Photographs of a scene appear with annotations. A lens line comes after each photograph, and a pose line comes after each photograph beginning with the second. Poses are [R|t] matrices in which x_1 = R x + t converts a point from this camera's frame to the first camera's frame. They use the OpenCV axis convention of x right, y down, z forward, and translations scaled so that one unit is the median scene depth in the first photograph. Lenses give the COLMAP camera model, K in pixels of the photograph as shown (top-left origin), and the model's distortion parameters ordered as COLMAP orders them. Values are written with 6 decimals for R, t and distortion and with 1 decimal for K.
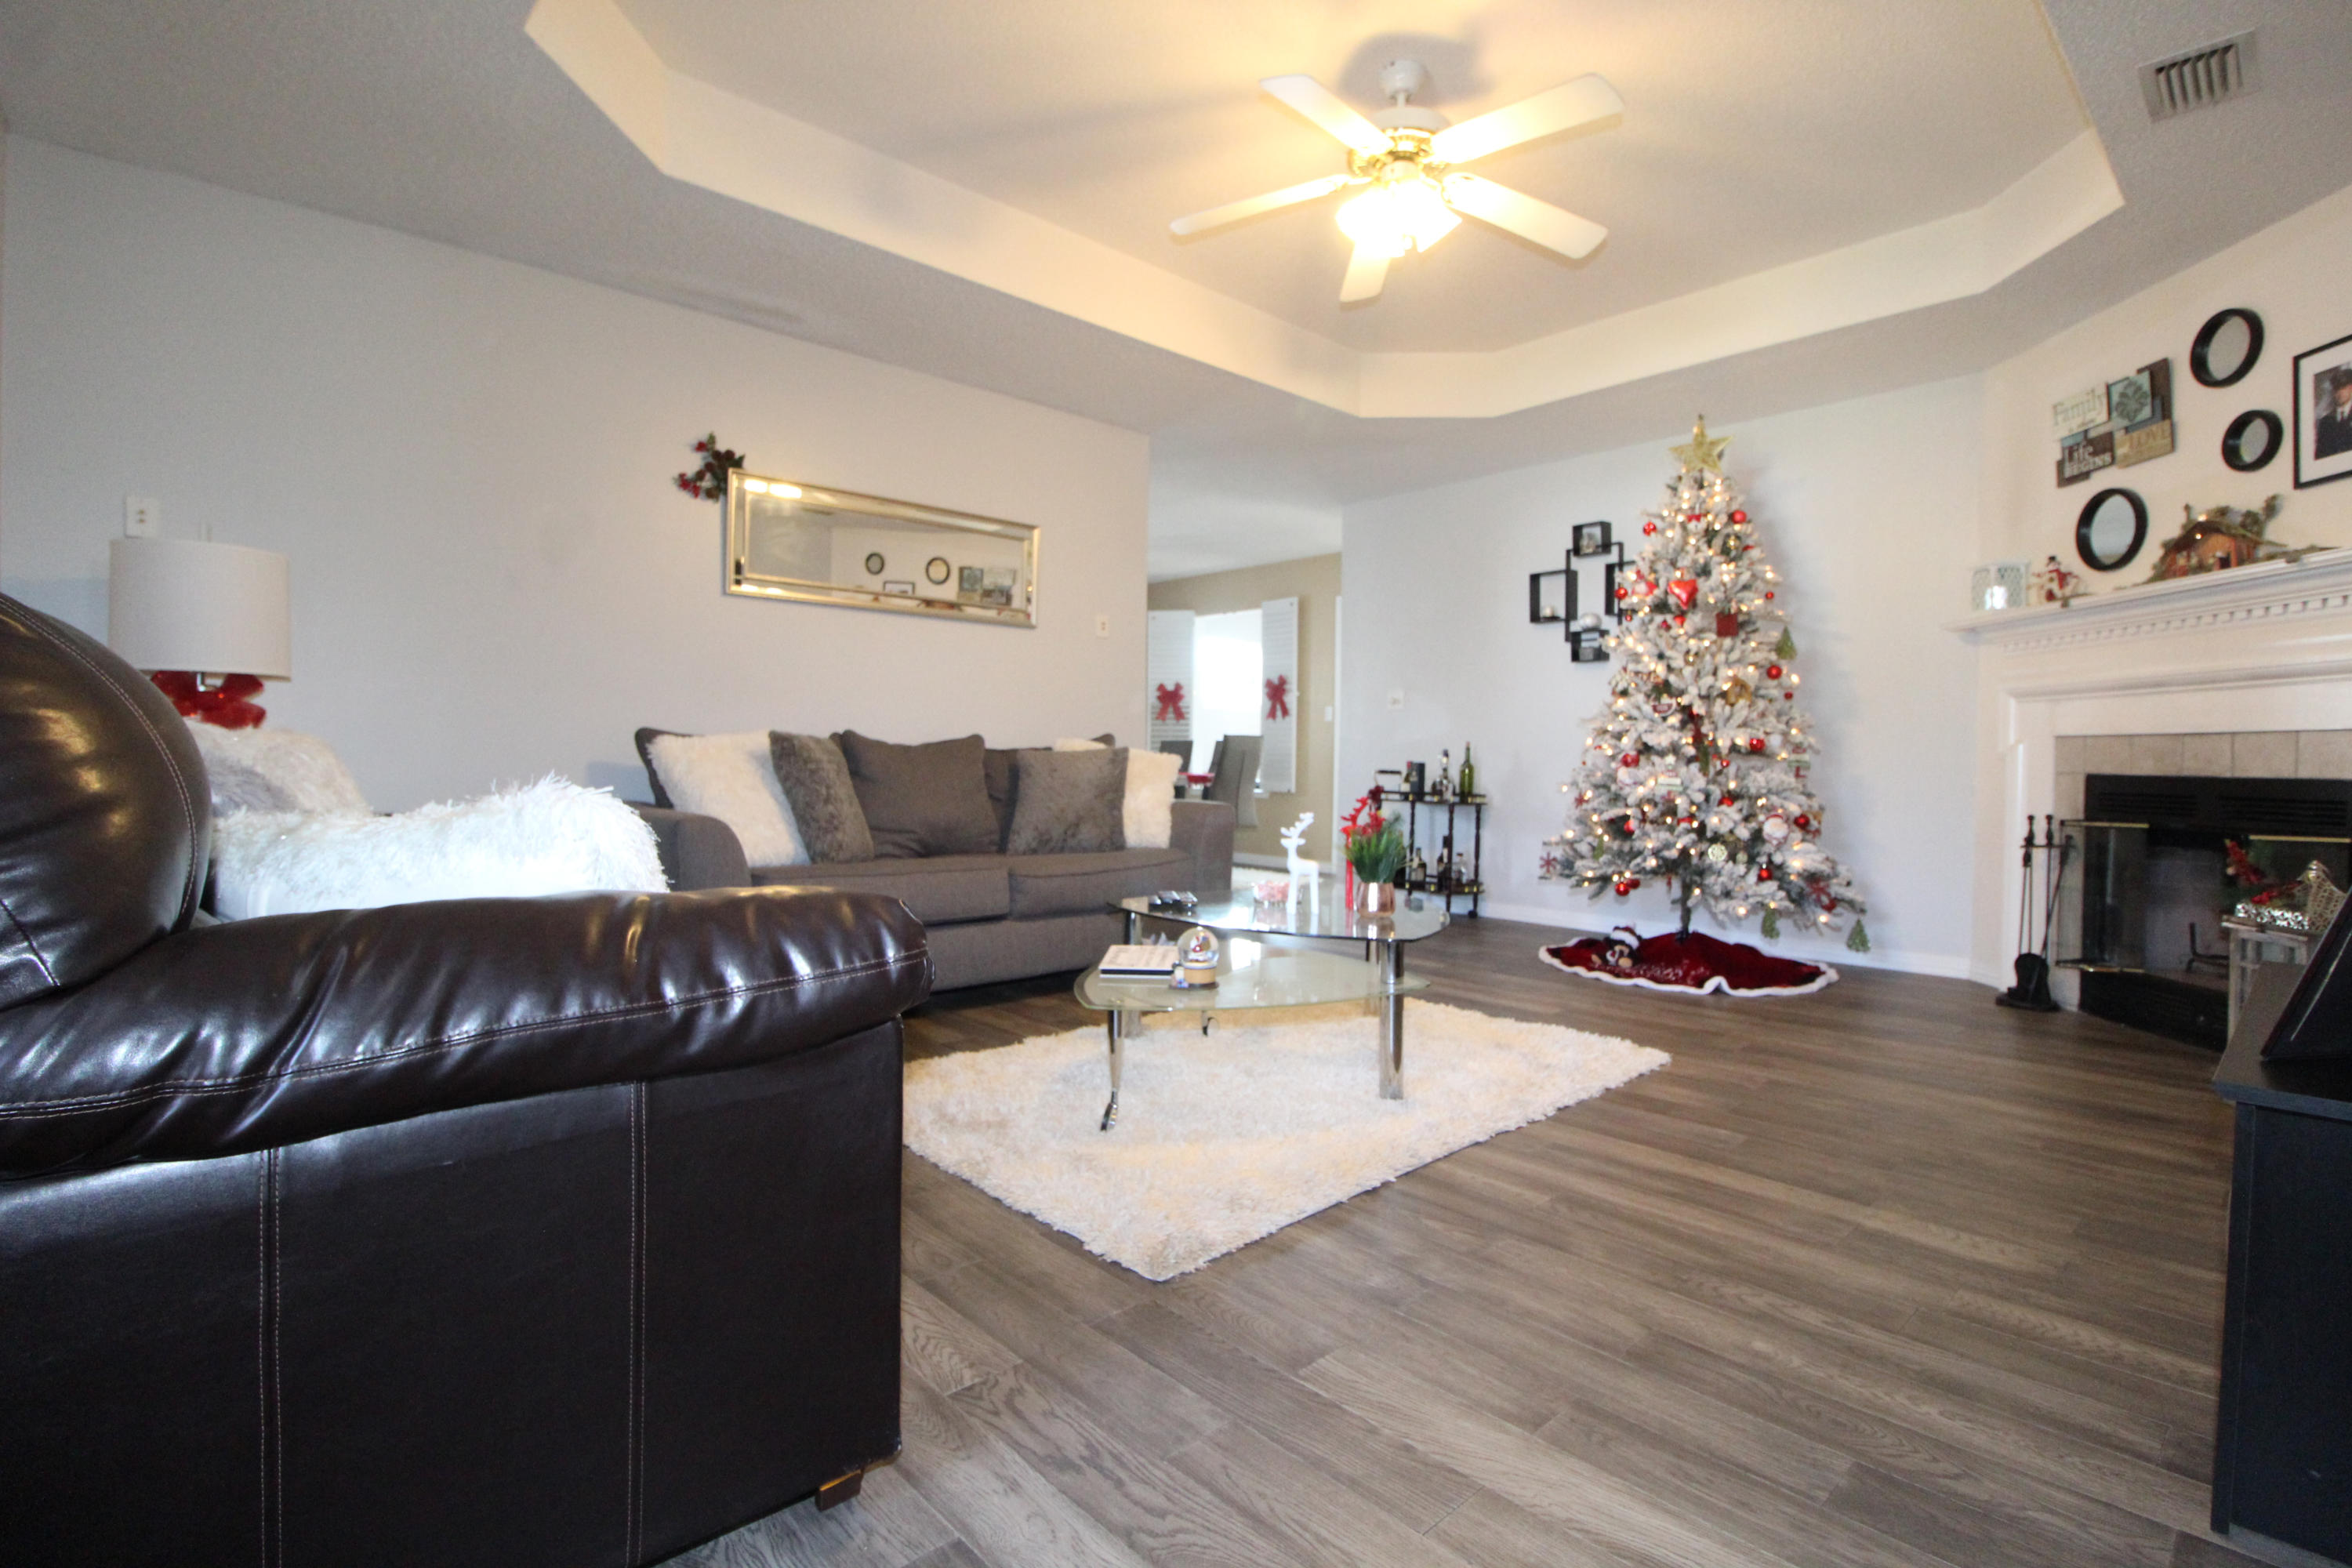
lens RADIAL K [[1084.0, 0, 1190.7], [0, 1084.0, 772.6], [0, 0, 1]] dist [-0.000214, -0.013342]
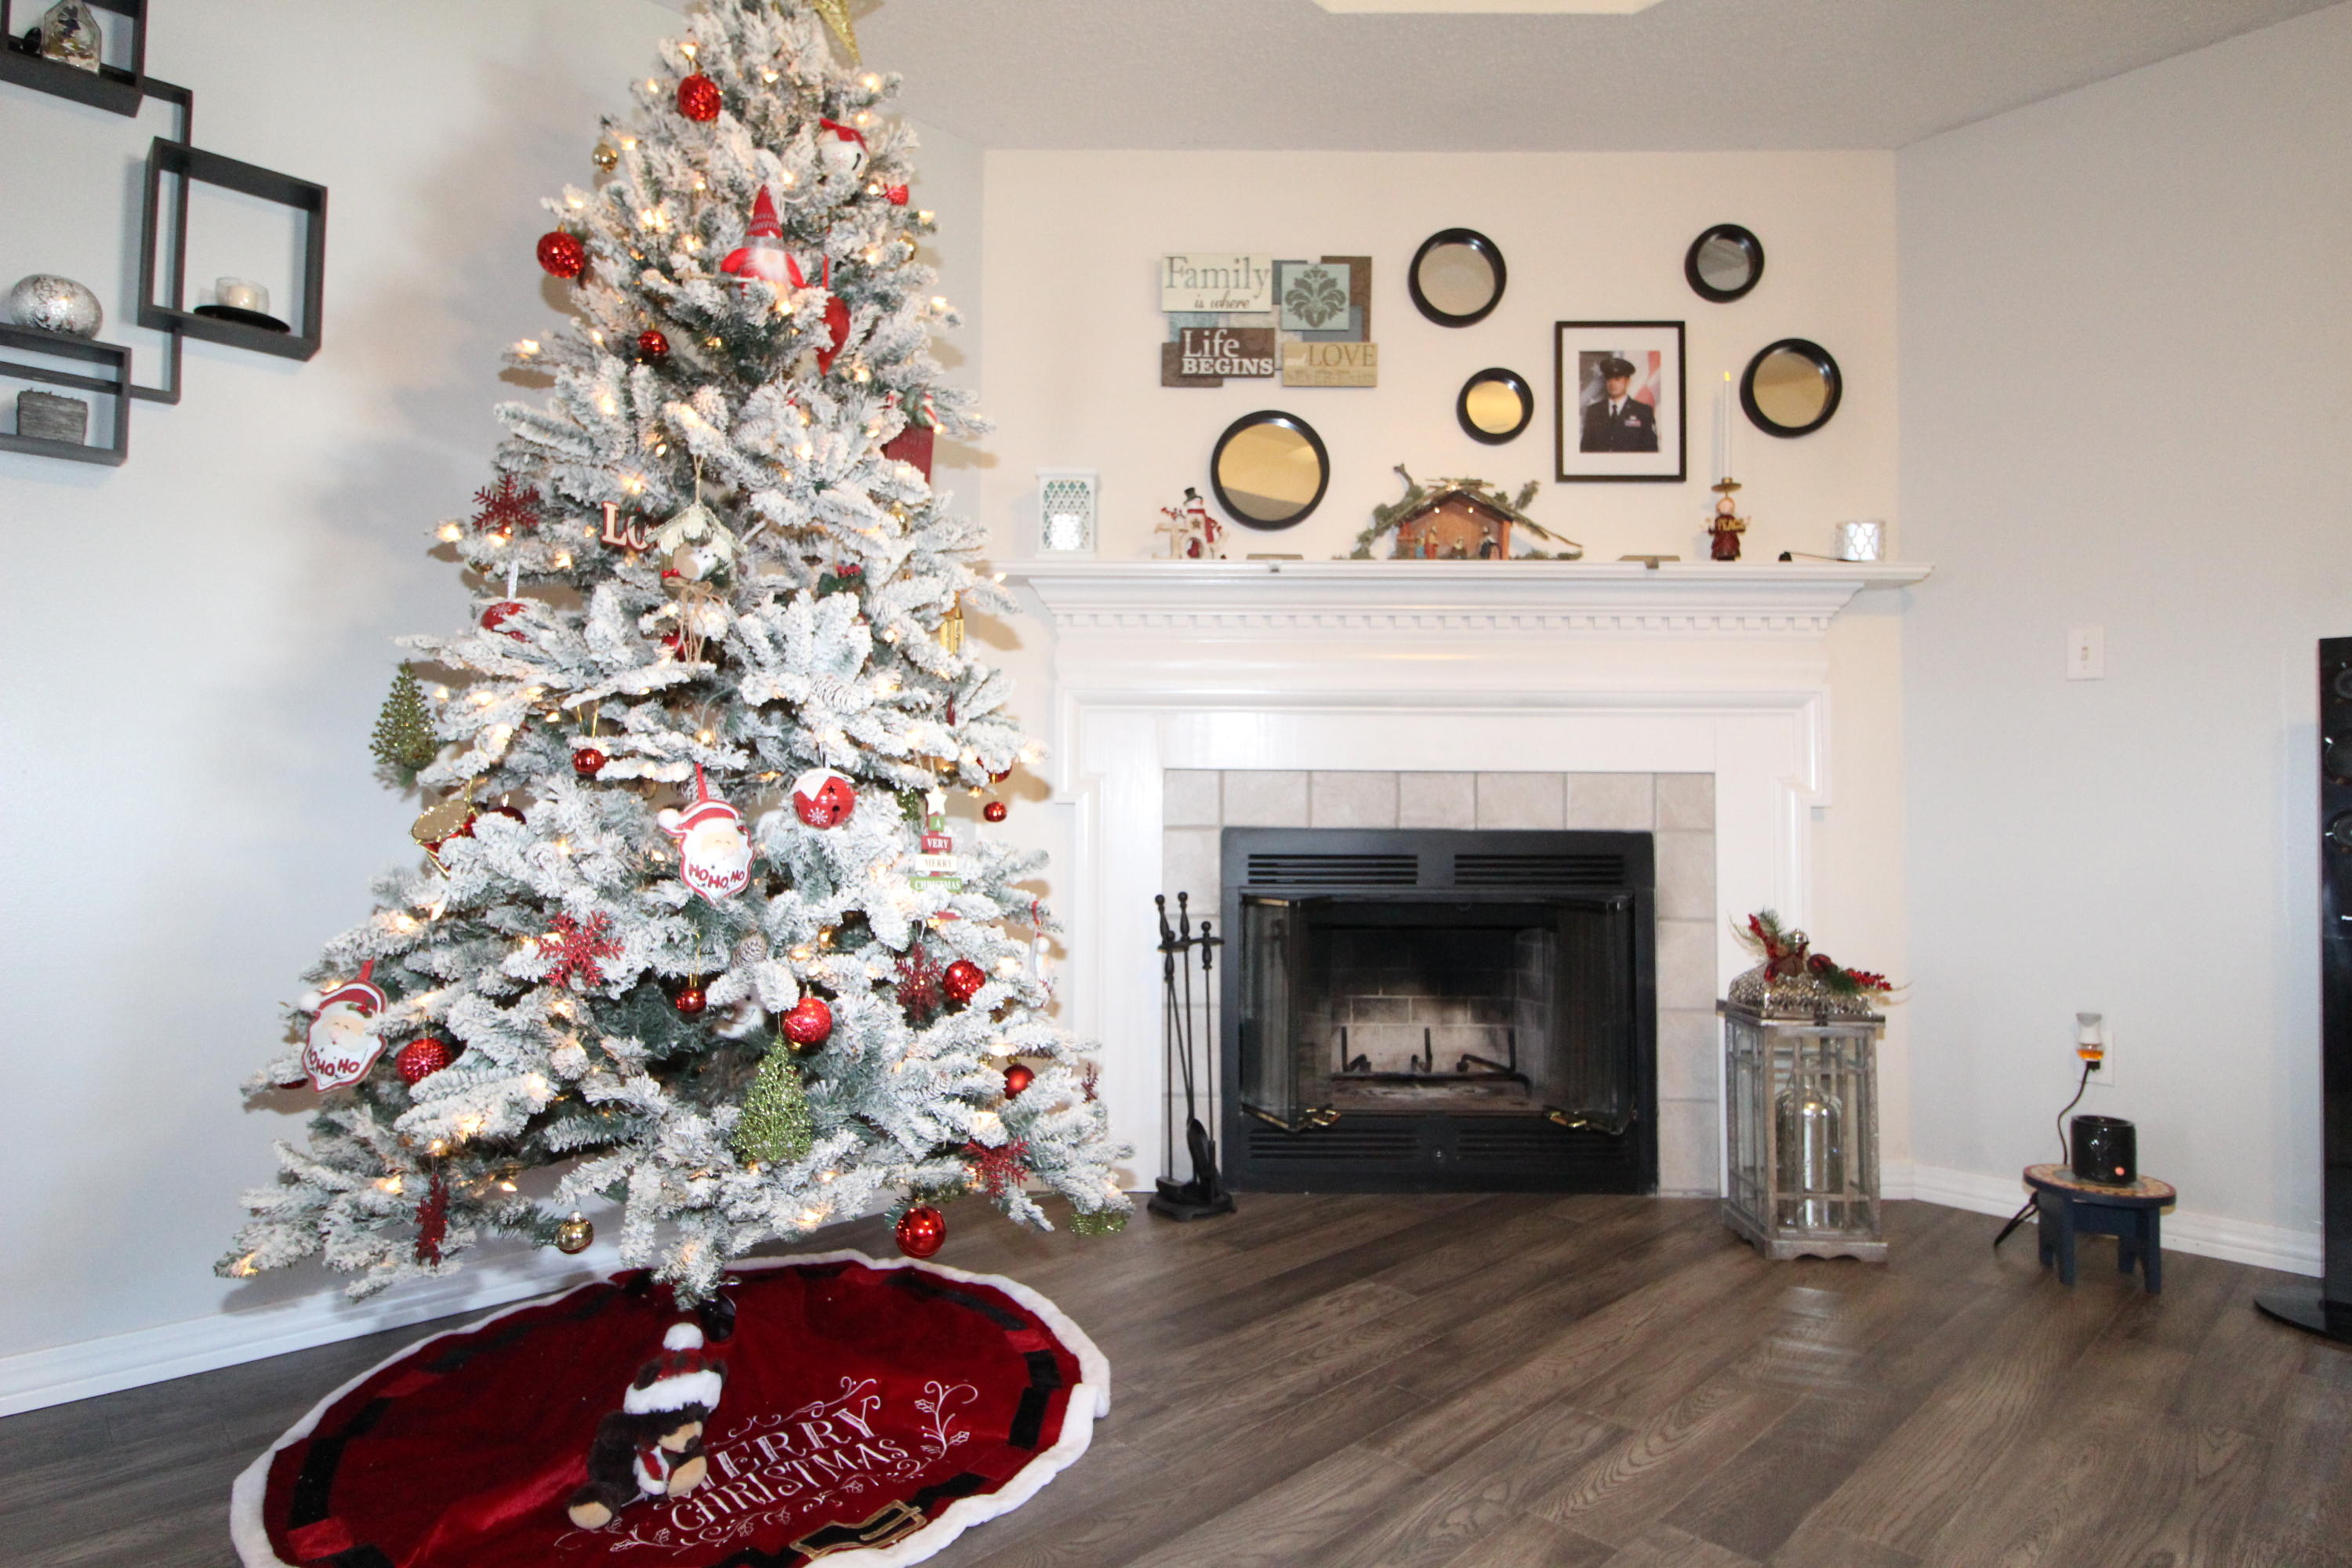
lens RADIAL K [[1268.9, 0, 1184.7], [0, 1268.9, 783.0], [0, 0, 1]] dist [-0.005897, -0.002416]
pose [[-0.025499, 0.022299, 0.999426, 0.053139], [0.008440, 0.999720, -0.022090, -0.009574], [-0.999639, 0.007872, -0.025680, 1.085364]]
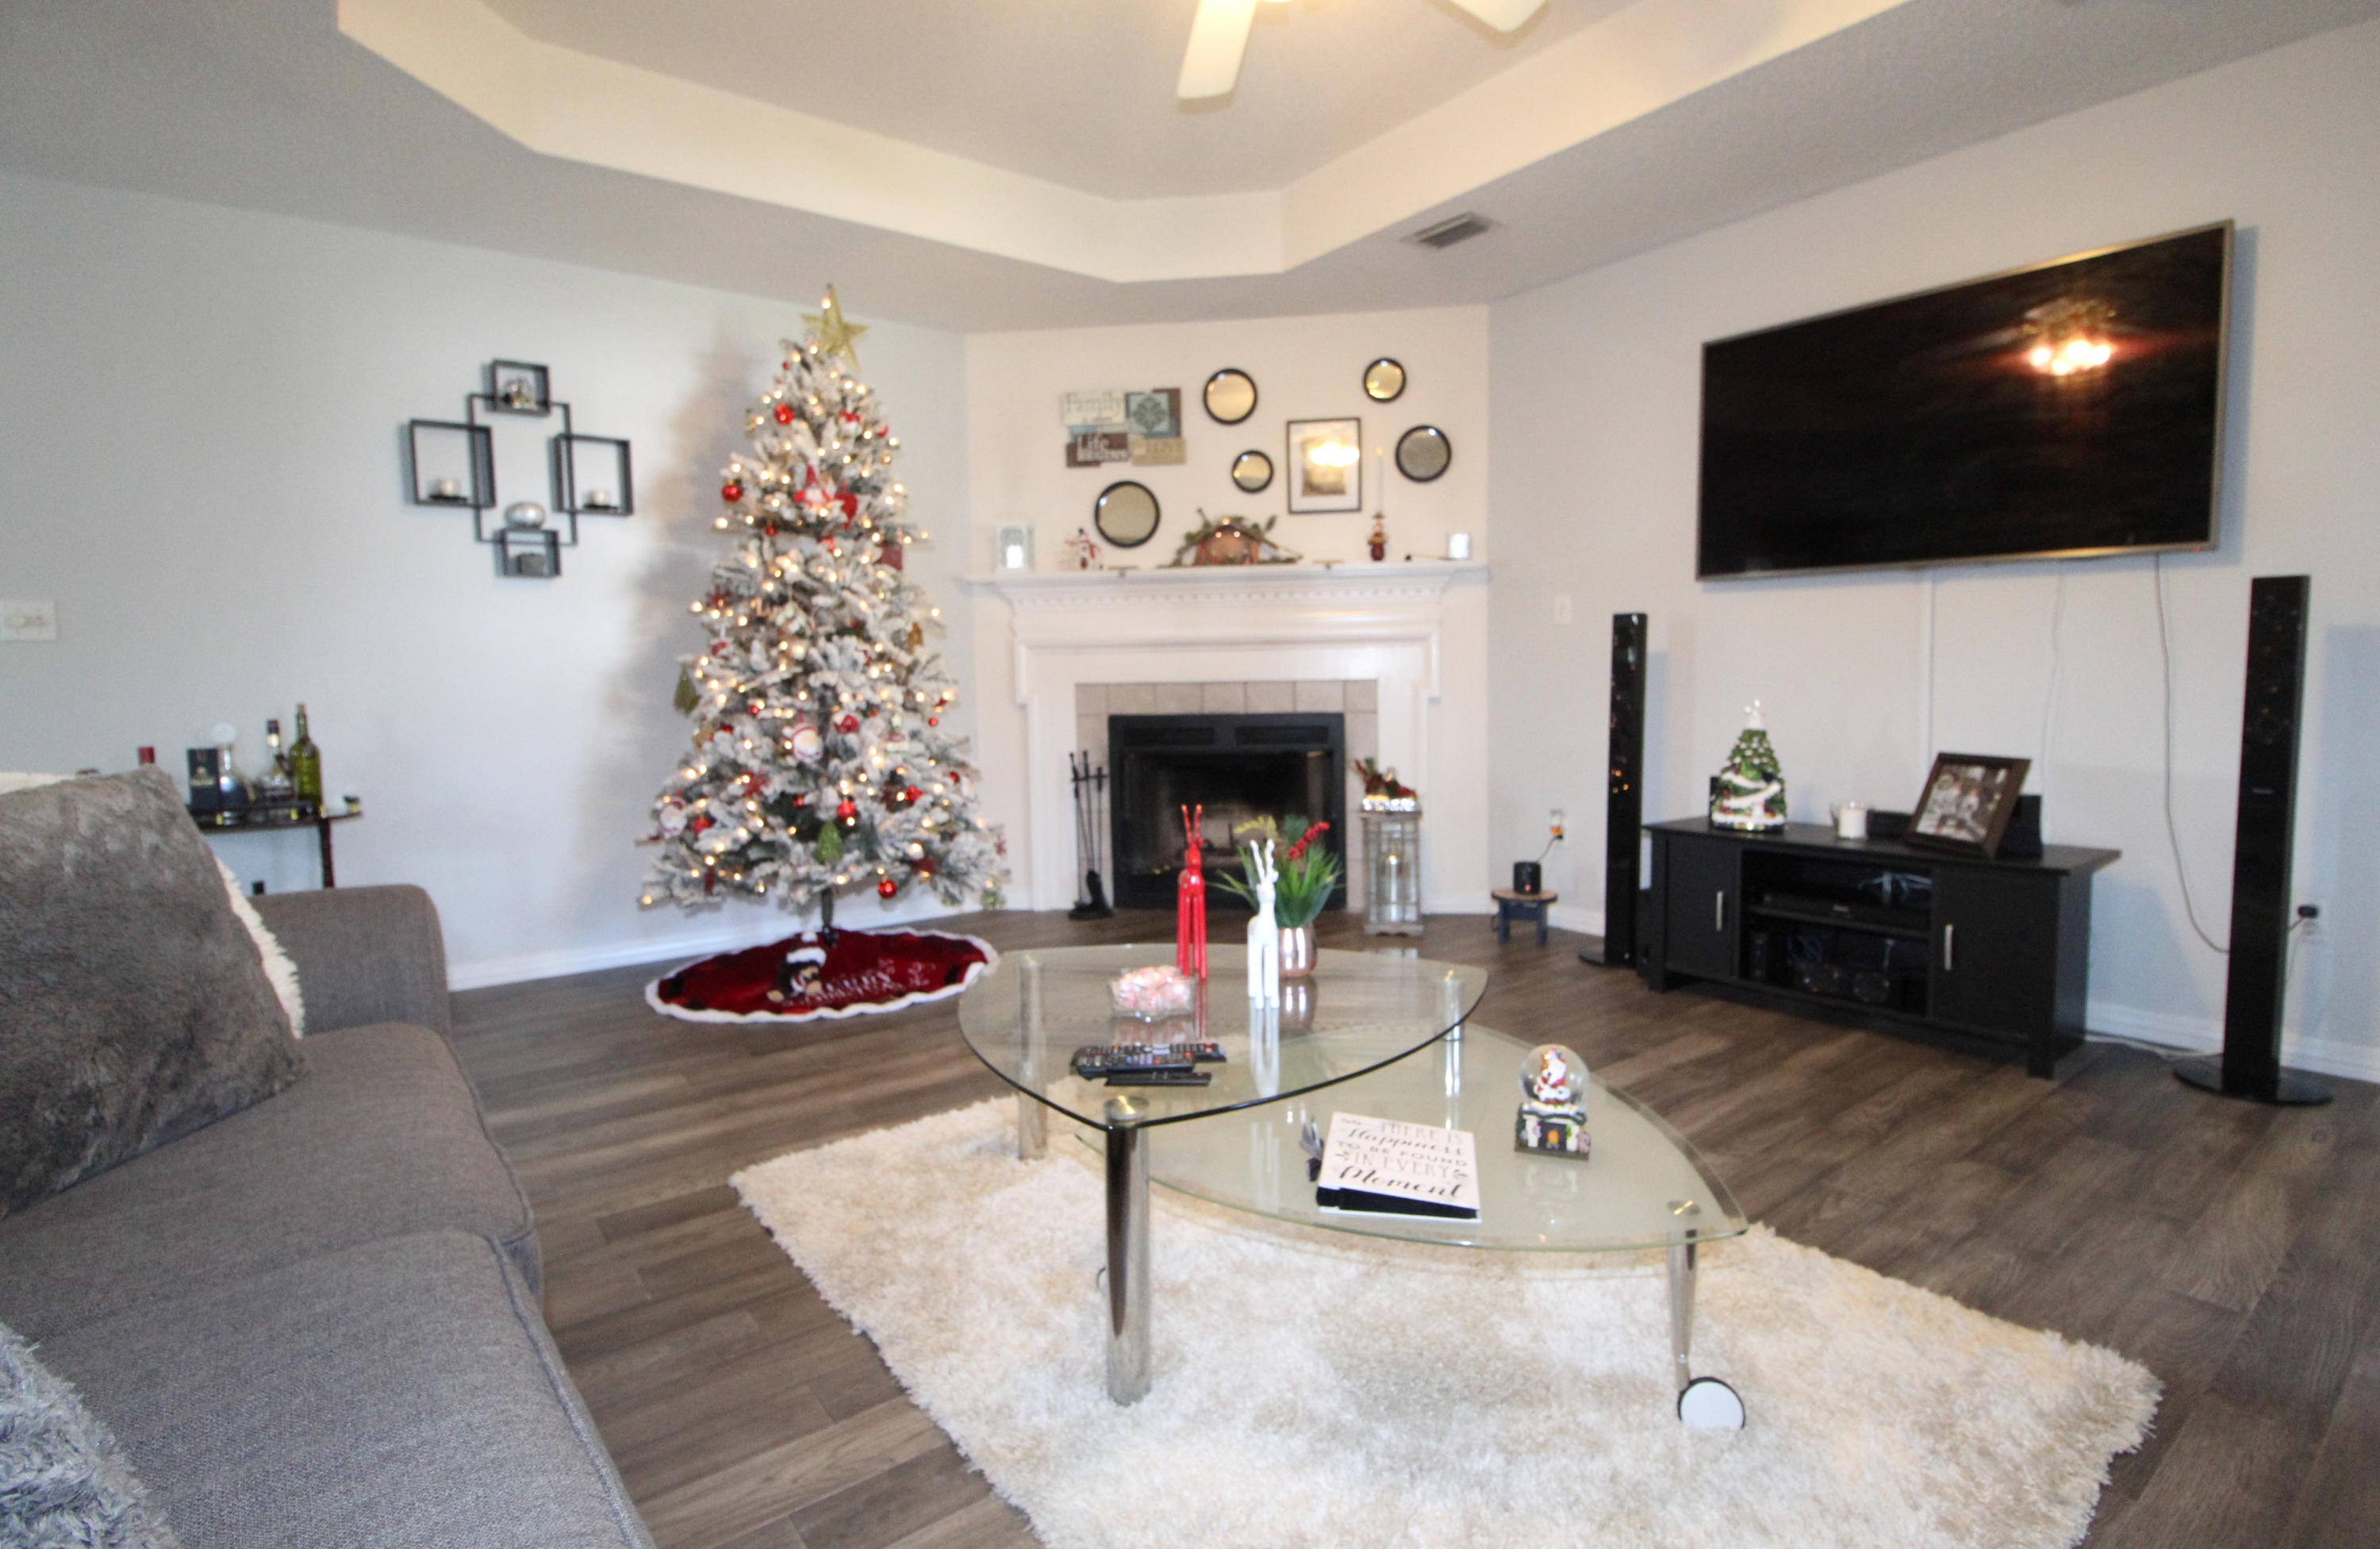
lens RADIAL K [[1122.0, 0, 1215.0], [0, 1122.0, 768.8], [0, 0, 1]] dist [0.000038, -0.011320]
pose [[0.082302, -0.094170, 0.992148, -0.433523], [0.033128, 0.995234, 0.091715, -0.052504], [-0.996057, 0.025320, 0.085030, 0.806058]]
